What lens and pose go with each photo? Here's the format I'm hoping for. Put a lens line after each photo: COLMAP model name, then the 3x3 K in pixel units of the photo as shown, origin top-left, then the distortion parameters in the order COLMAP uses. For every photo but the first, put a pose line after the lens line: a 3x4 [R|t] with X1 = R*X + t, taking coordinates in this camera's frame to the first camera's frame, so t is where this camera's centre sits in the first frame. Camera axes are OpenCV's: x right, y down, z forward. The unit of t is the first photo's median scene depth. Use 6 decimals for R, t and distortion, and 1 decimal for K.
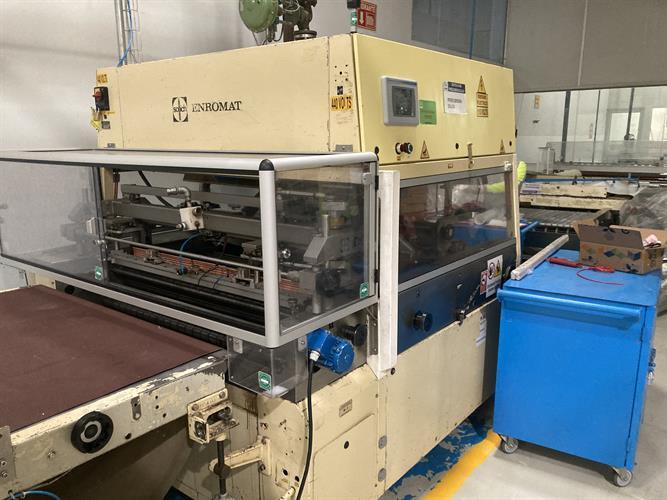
lens RADIAL K [[549.8, 0, 333.5], [0, 549.8, 250.0], [0, 0, 1]] dist [-0.006082, -0.004202]
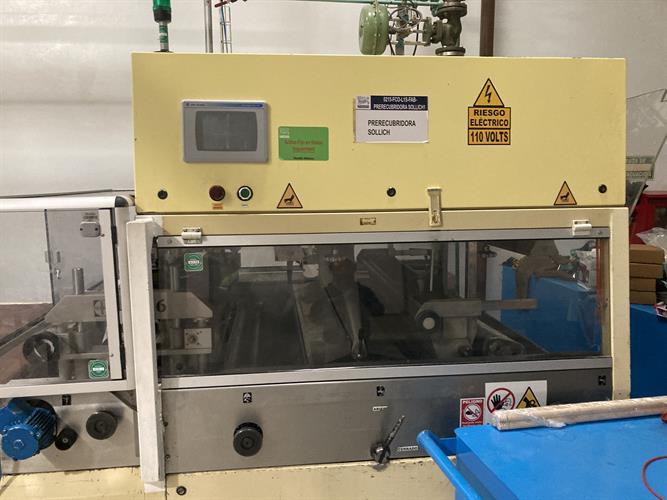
lens RADIAL K [[549.8, 0, 333.5], [0, 549.8, 250.0], [0, 0, 1]] dist [-0.006082, -0.004202]
pose [[0.698773, 0.095799, -0.708900, 0.656332], [-0.145096, 0.989374, -0.009321, -0.107378], [0.700474, 0.109372, 0.705247, 0.512171]]
